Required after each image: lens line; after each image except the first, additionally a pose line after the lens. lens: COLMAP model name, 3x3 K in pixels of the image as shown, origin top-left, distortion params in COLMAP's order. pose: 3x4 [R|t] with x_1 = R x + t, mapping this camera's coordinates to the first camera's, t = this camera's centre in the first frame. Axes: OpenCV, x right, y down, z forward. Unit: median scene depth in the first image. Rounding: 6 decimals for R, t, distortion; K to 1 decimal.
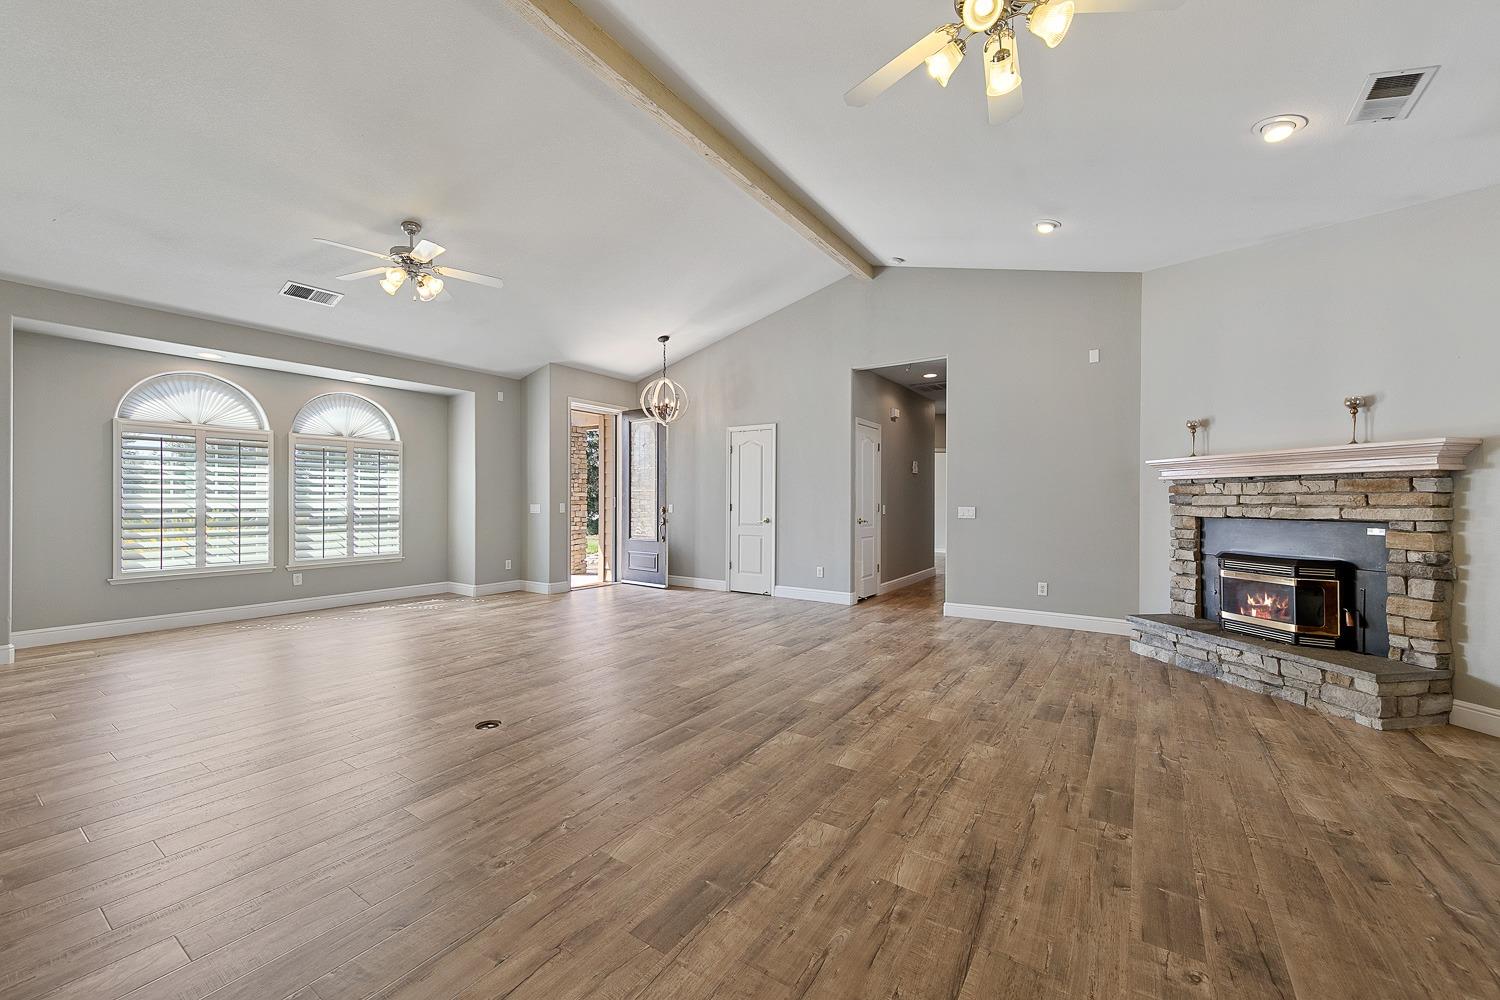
lens RADIAL K [[603.0, 0, 750.0], [0, 603.0, 500.0], [0, 0, 1]] dist [0.011474, -0.000115]
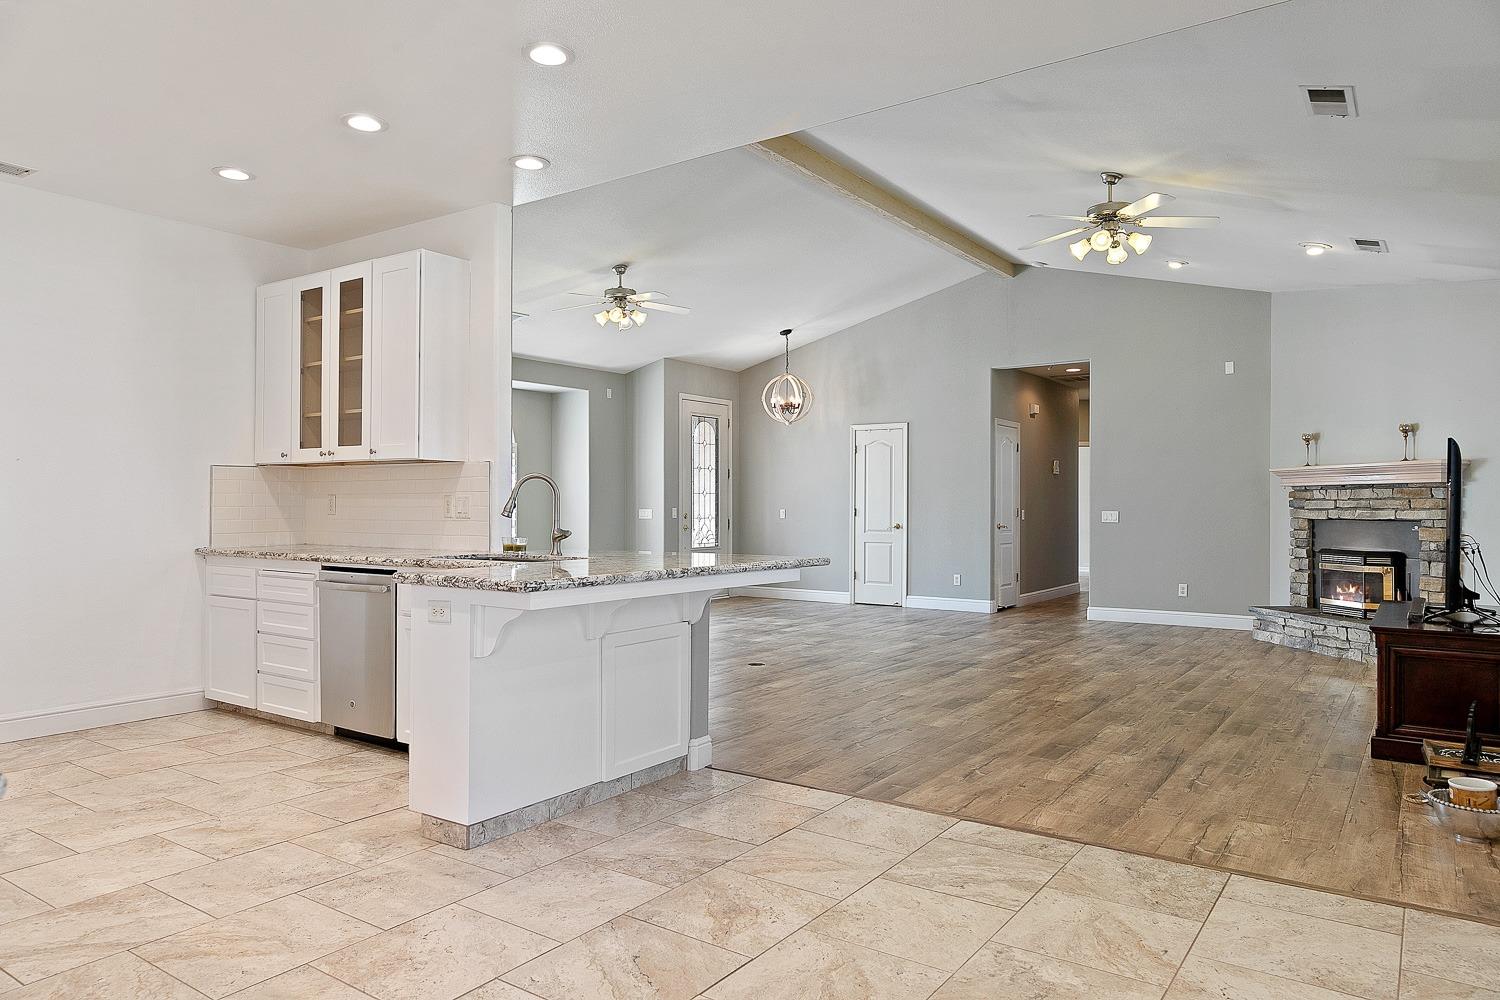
lens RADIAL K [[980.0, 0, 750.0], [0, 980.0, 500.0], [0, 0, 1]] dist [-0.001992, 0.000116]
pose [[0.999609, -0.000481, -0.027963, -0.251060], [0.000351, 0.999989, -0.004660, 0.000308], [0.027965, 0.004648, 0.999598, -0.833999]]
